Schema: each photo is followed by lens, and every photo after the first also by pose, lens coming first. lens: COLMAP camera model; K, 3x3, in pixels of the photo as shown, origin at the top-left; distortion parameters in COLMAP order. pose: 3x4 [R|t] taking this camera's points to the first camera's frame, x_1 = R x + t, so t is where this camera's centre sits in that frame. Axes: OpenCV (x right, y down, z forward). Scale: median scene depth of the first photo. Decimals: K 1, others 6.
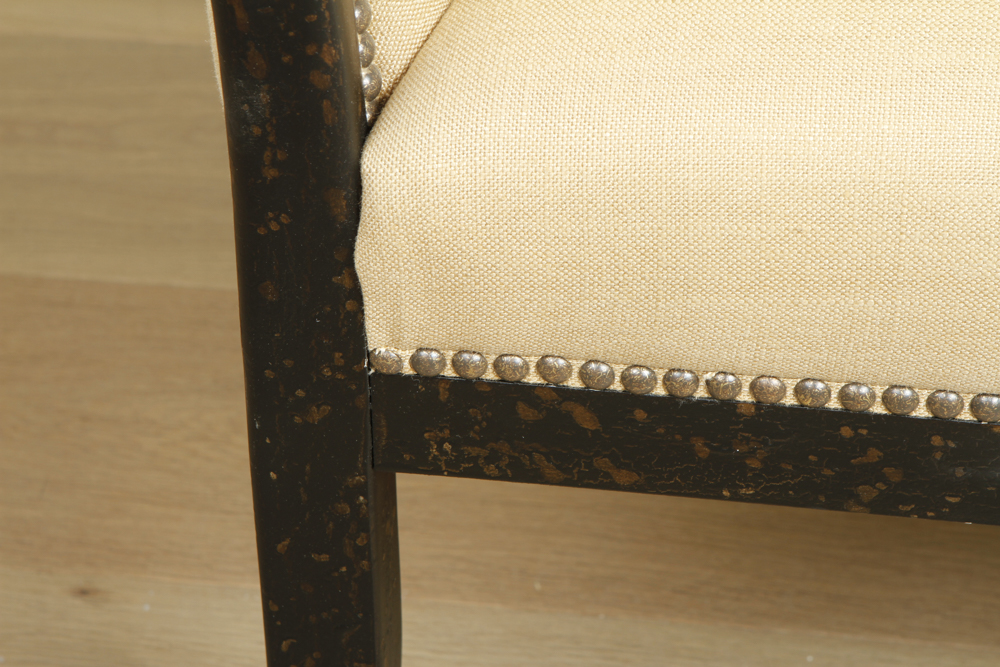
lens RADIAL K [[3098.9, 0, 500.0], [0, 3098.9, 333.5], [0, 0, 1]] dist [0.267123, 0.483435]
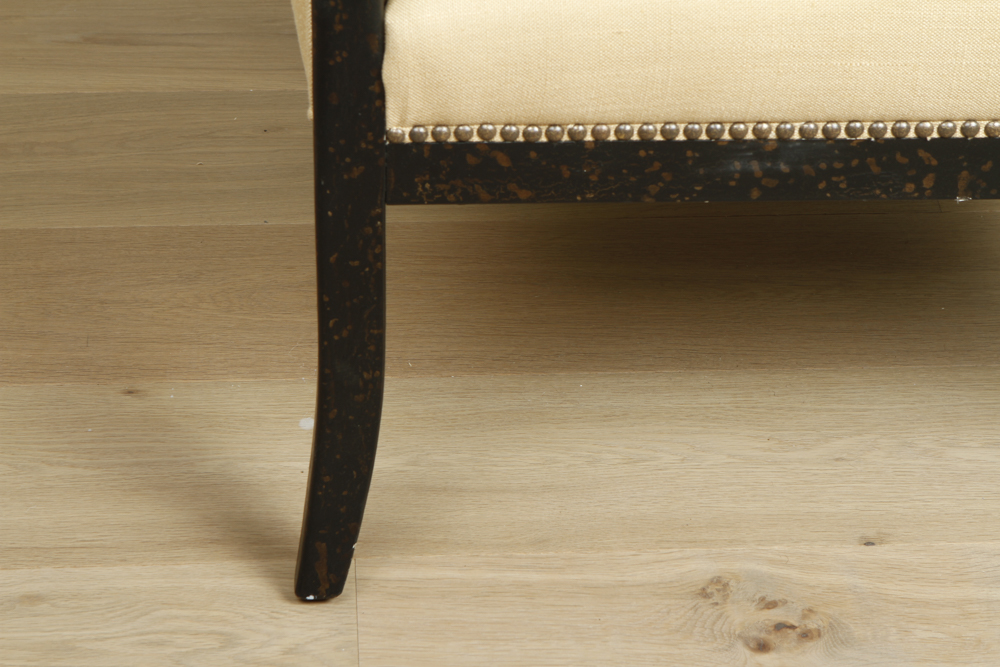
lens RADIAL K [[2896.3, 0, 500.0], [0, 2896.3, 333.5], [0, 0, 1]] dist [0.168388, -0.835565]
pose [[0.980796, -0.081650, 0.177122, -0.289370], [0.098694, 0.991072, -0.089644, 0.284726], [-0.168221, 0.105403, 0.980098, -0.687760]]
